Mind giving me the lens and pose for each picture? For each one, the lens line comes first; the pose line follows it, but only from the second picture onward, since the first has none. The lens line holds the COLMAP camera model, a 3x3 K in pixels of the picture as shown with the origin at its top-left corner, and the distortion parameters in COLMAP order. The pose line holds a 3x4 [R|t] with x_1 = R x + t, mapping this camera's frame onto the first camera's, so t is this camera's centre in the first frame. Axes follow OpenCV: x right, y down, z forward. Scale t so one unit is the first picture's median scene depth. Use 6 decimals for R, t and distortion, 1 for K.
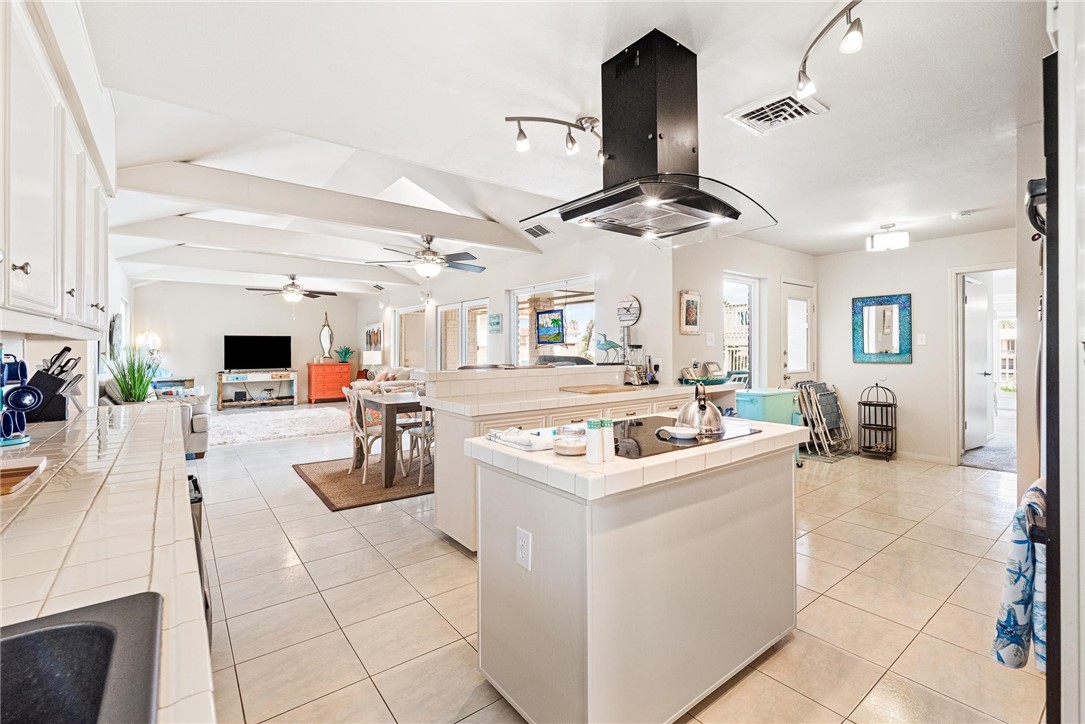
lens RADIAL K [[474.5, 0, 544.5], [0, 474.5, 348.0], [0, 0, 1]] dist [0.001234, 0.000689]
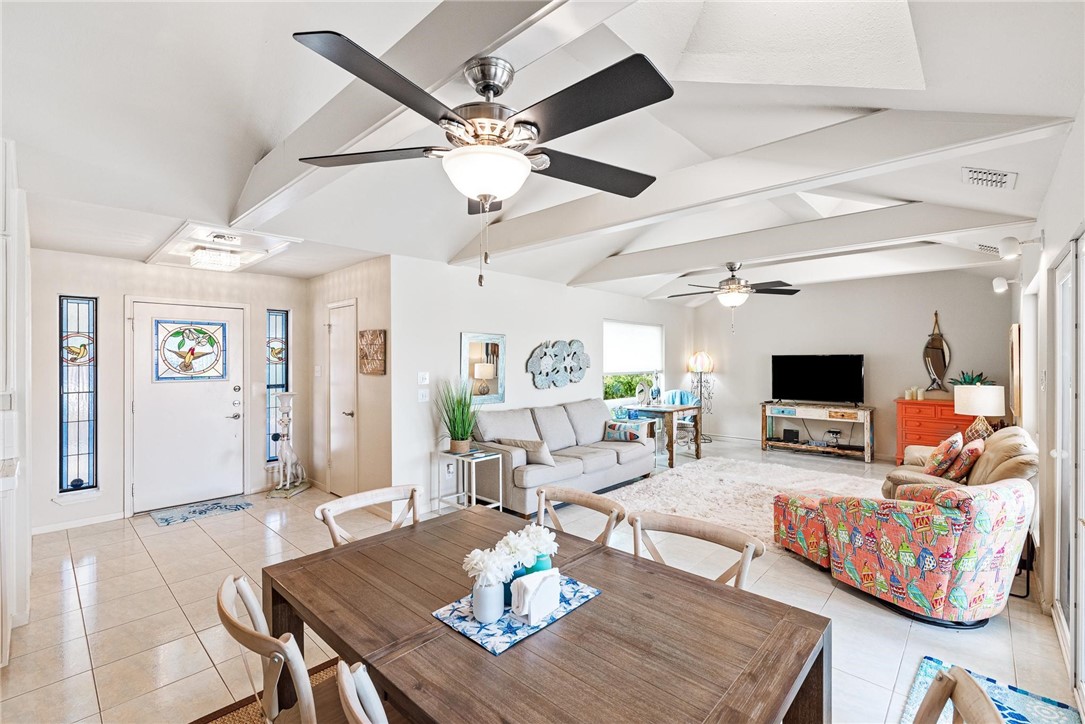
lens RADIAL K [[474.5, 0, 540.5], [0, 474.5, 361.3], [0, 0, 1]] dist [0.001234, 0.000689]
pose [[0.163598, 0.007434, -0.986499, 0.036442], [0.000064, 0.999972, 0.007546, -0.022302], [0.986527, -0.001298, 0.163593, 0.491397]]
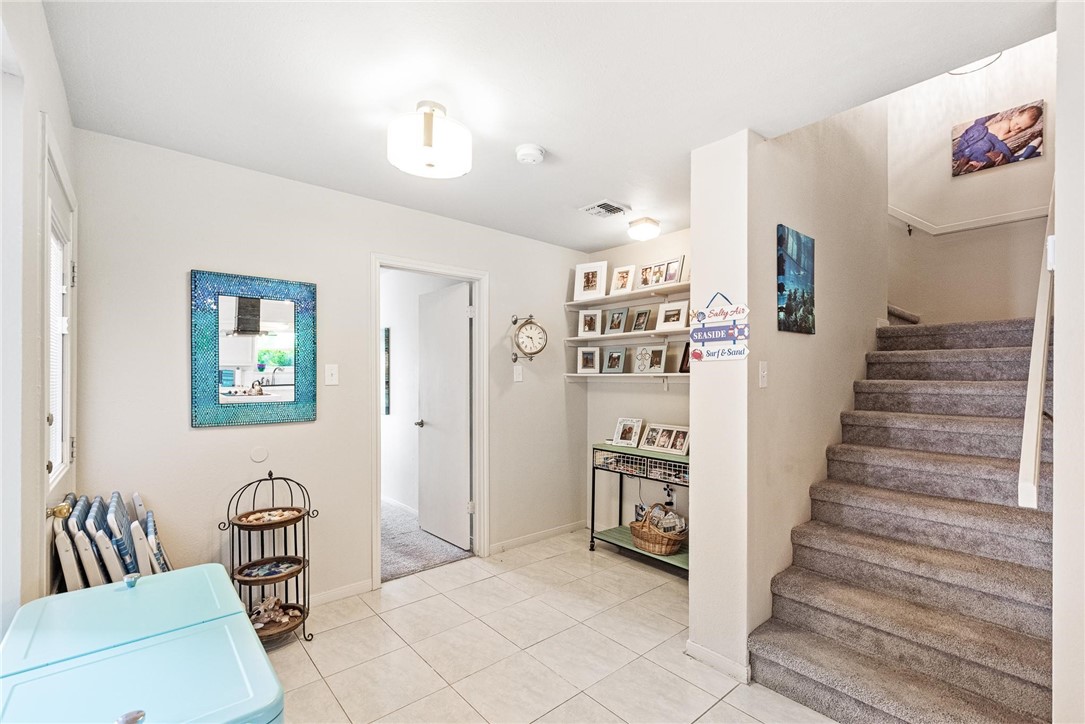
lens RADIAL K [[474.5, 0, 539.0], [0, 474.5, 373.5], [0, 0, 1]] dist [0.001234, 0.000689]
pose [[-0.045436, 0.008464, 0.998931, 0.132130], [-0.001999, 0.999961, -0.008564, -0.007818], [-0.998965, -0.002386, -0.045418, 0.416564]]
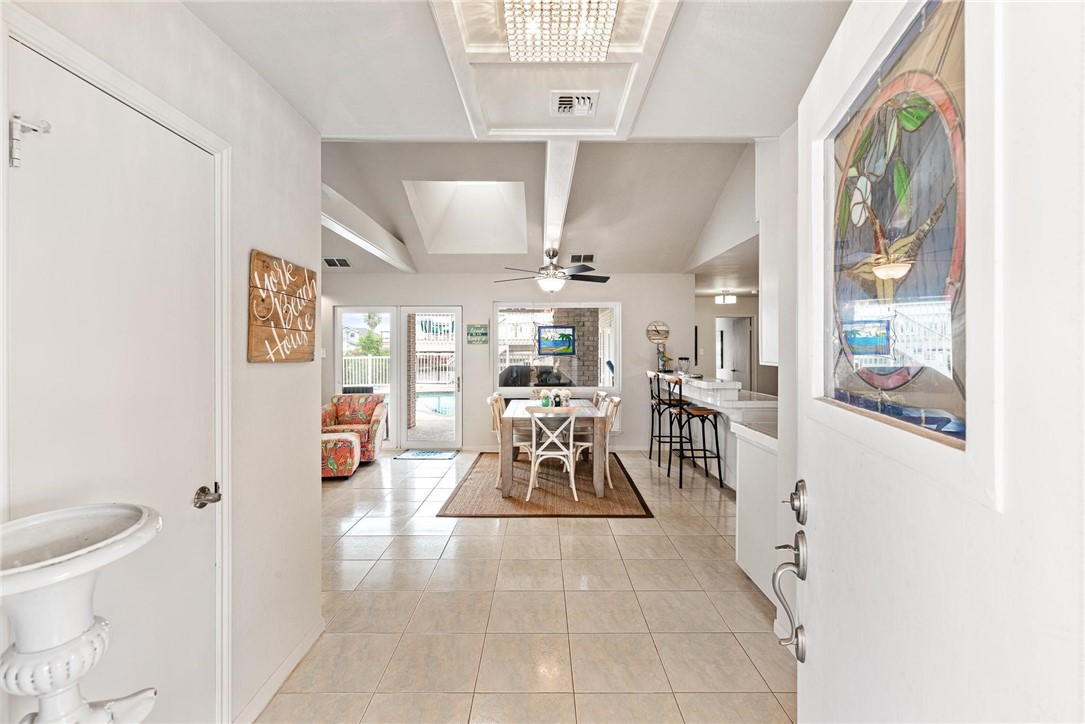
lens RADIAL K [[474.5, 0, 535.8], [0, 474.5, 350.6], [0, 0, 1]] dist [0.001234, 0.000689]
pose [[0.618126, 0.000939, 0.786078, -0.534227], [-0.000505, 1.000000, -0.000797, -0.011223], [-0.786079, 0.000096, 0.618126, 0.199557]]
